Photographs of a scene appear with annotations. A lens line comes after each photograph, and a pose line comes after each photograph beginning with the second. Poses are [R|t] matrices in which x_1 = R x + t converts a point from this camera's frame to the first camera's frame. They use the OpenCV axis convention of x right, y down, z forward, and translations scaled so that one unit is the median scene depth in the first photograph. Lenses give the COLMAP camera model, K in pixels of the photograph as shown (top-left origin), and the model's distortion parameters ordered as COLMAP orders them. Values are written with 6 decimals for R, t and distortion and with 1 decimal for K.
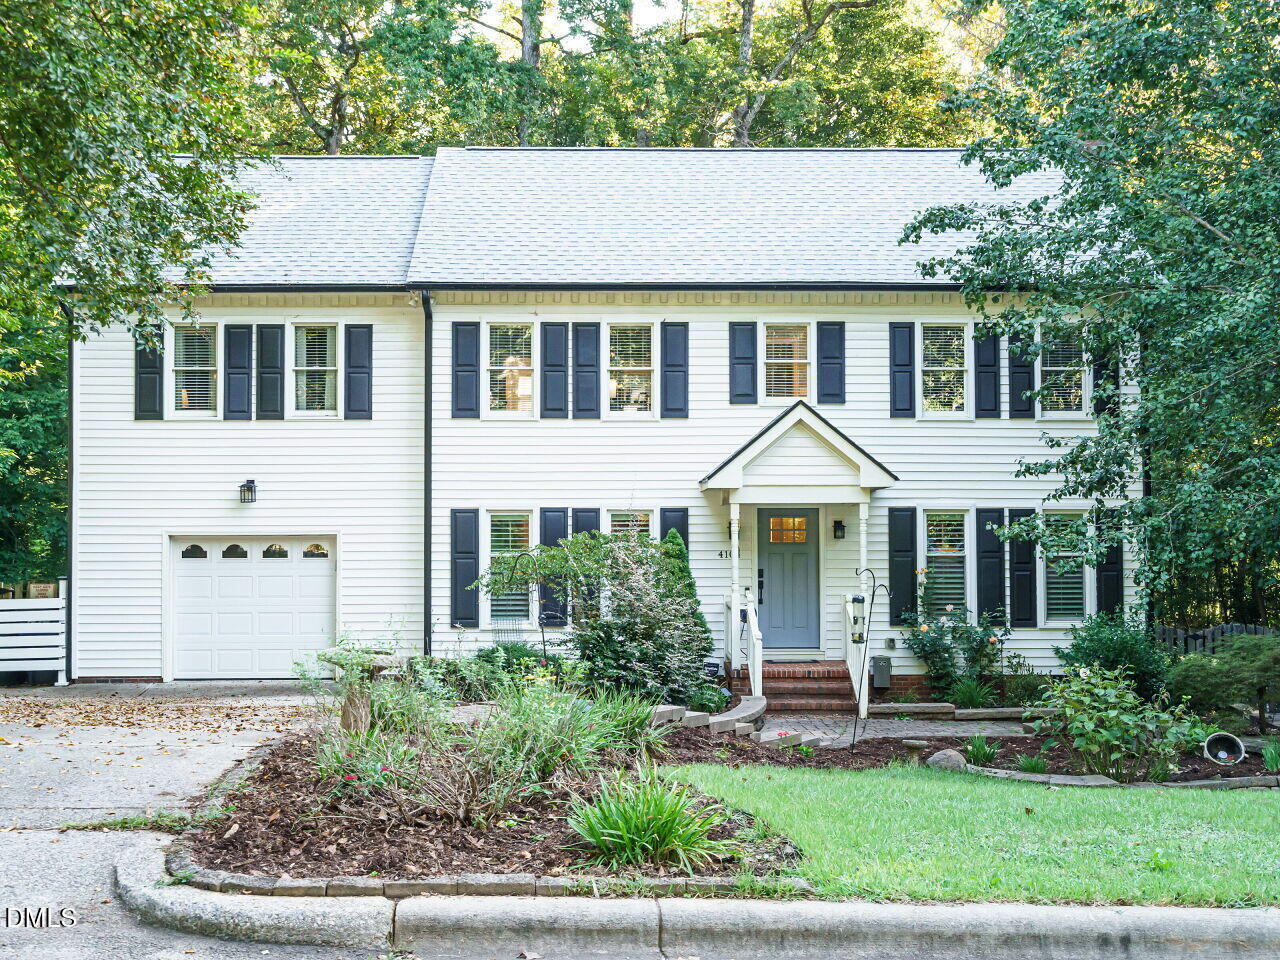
lens RADIAL K [[1182.4, 0, 640.0], [0, 1182.4, 480.0], [0, 0, 1]] dist [-0.011854, -0.002563]
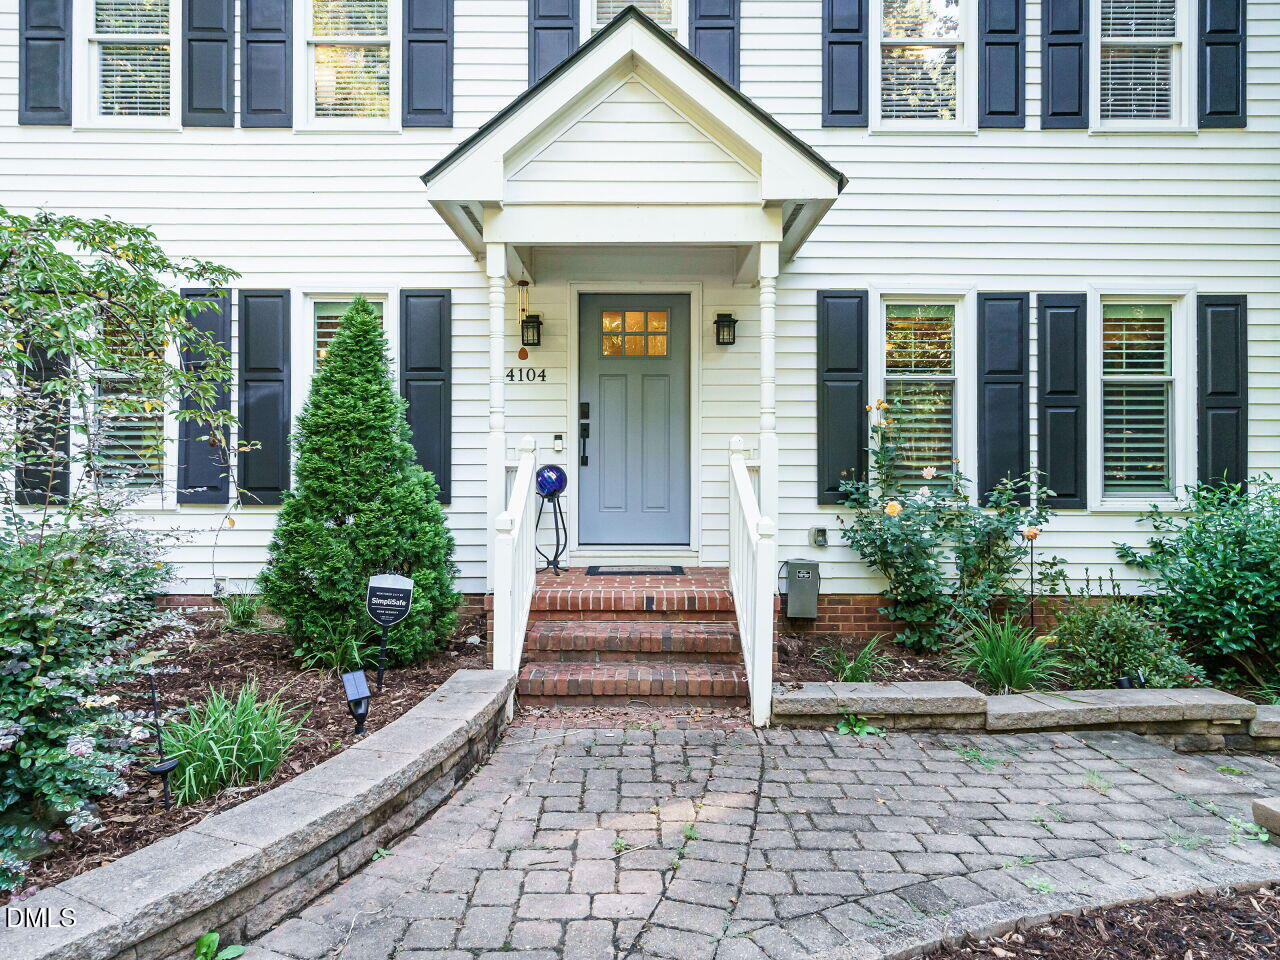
lens RADIAL K [[677.1, 0, 641.9], [0, 677.1, 457.8], [0, 0, 1]] dist [0.000705, 0.001444]
pose [[0.999795, 0.002157, -0.020132, 0.135988], [-0.001424, 0.999336, 0.036396, 0.089990], [0.020197, -0.036360, 0.999135, 0.684269]]
